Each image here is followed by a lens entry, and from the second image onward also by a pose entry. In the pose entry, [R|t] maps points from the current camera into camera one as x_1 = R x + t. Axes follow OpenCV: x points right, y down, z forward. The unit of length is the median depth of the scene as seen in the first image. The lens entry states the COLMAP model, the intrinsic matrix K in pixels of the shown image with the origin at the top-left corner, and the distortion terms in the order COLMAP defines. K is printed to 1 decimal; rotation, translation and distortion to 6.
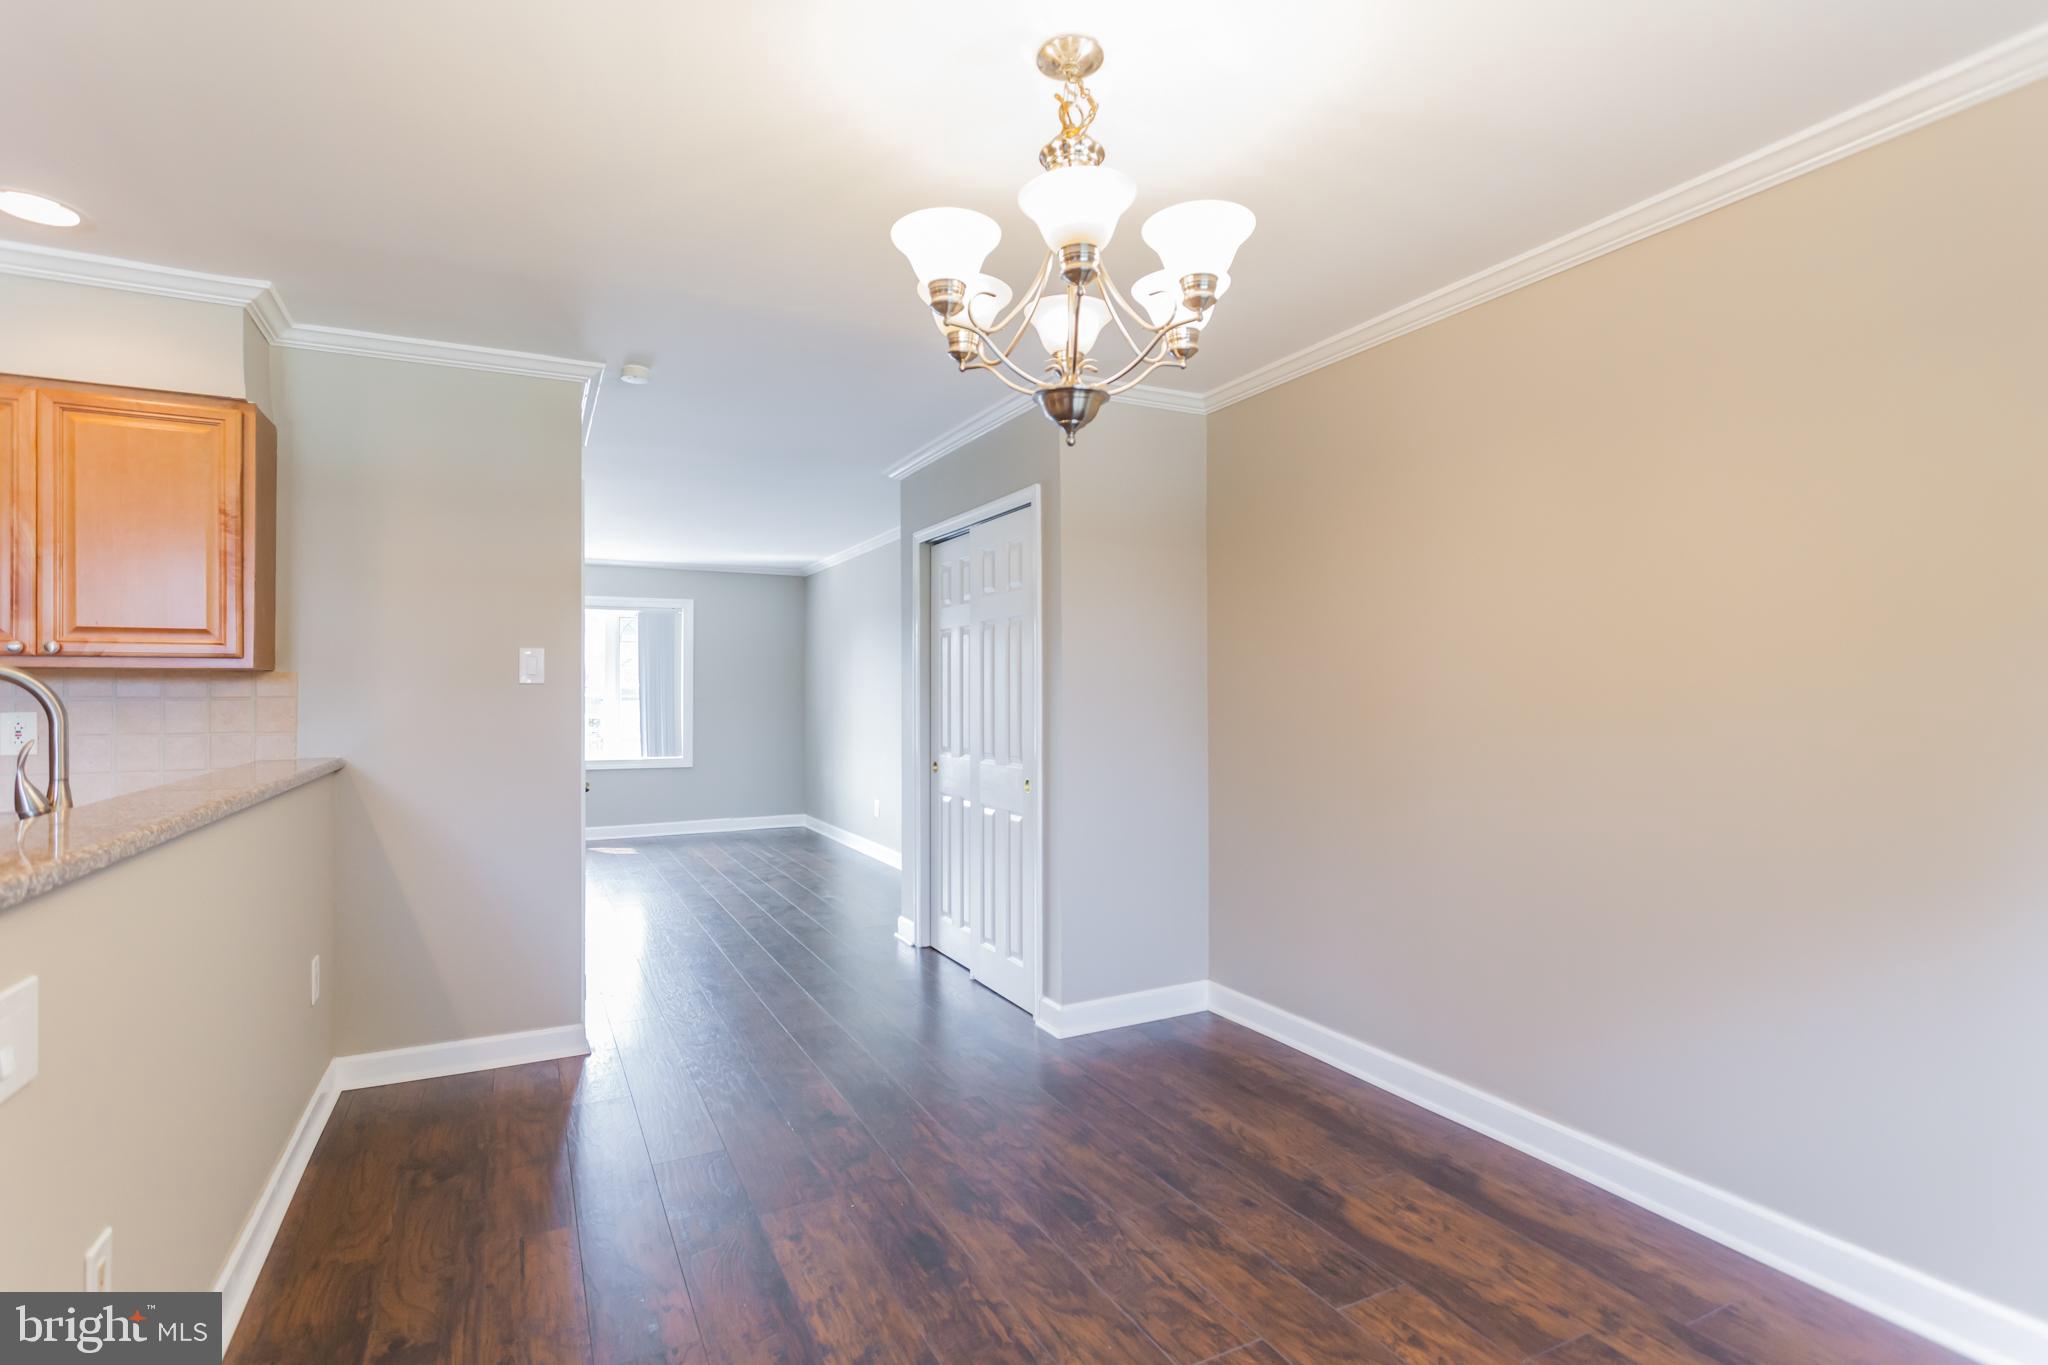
lens RADIAL K [[985.7, 0, 1024.0], [0, 985.7, 682.5], [0, 0, 1]] dist [0.015642, -0.019766]
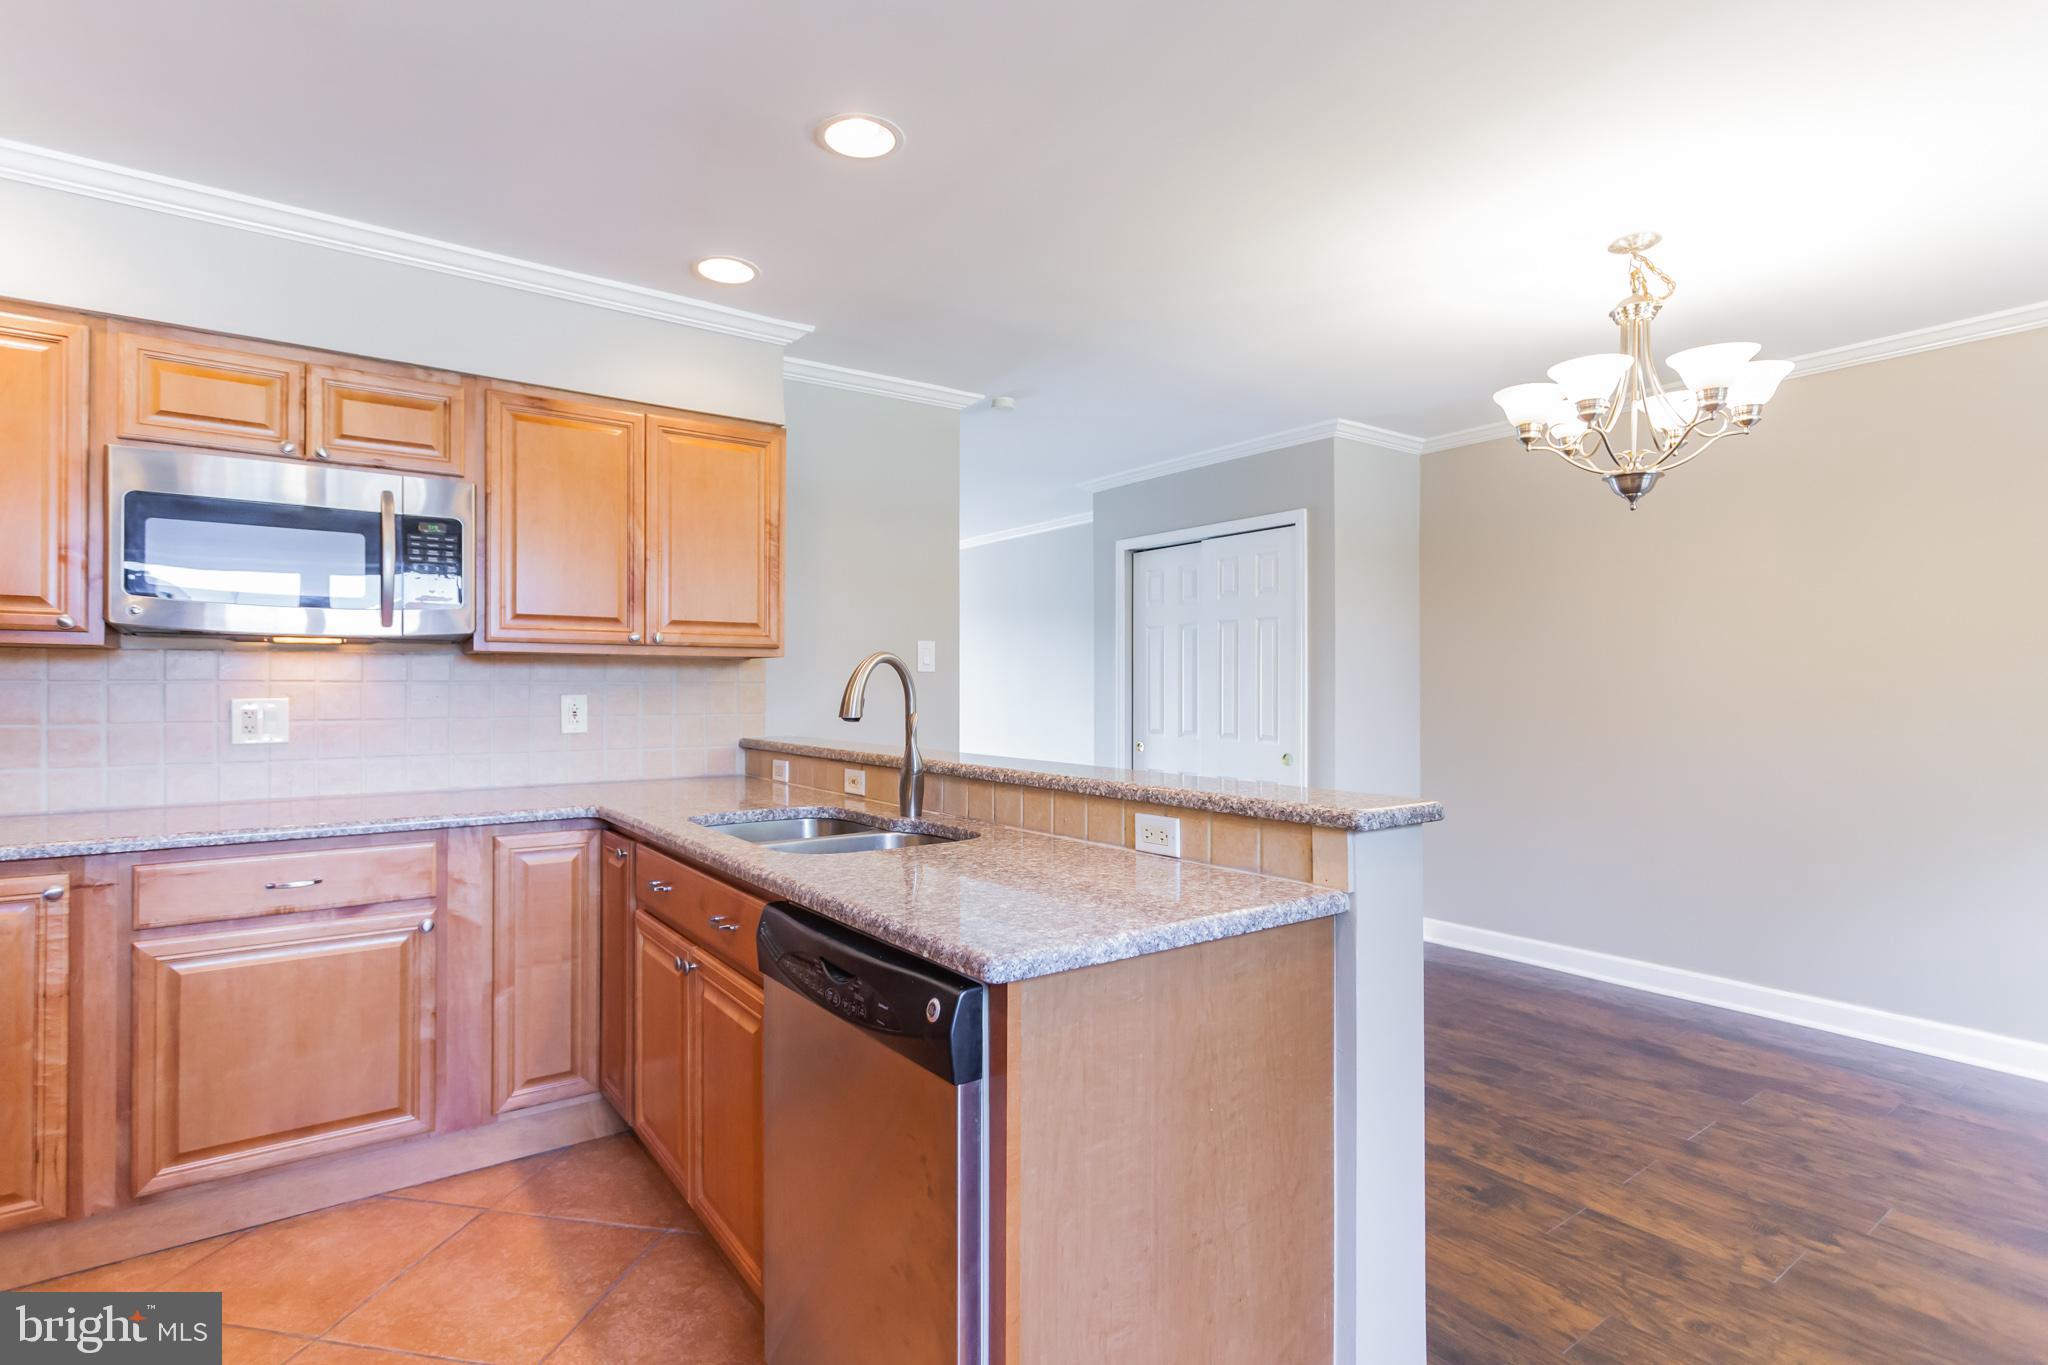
lens RADIAL K [[985.7, 0, 1024.0], [0, 985.7, 682.5], [0, 0, 1]] dist [0.015642, -0.019766]
pose [[0.988214, 0.004969, 0.152995, -0.743247], [-0.006584, 0.999928, 0.010047, 0.002160], [-0.152934, -0.010935, 0.988176, -0.211837]]
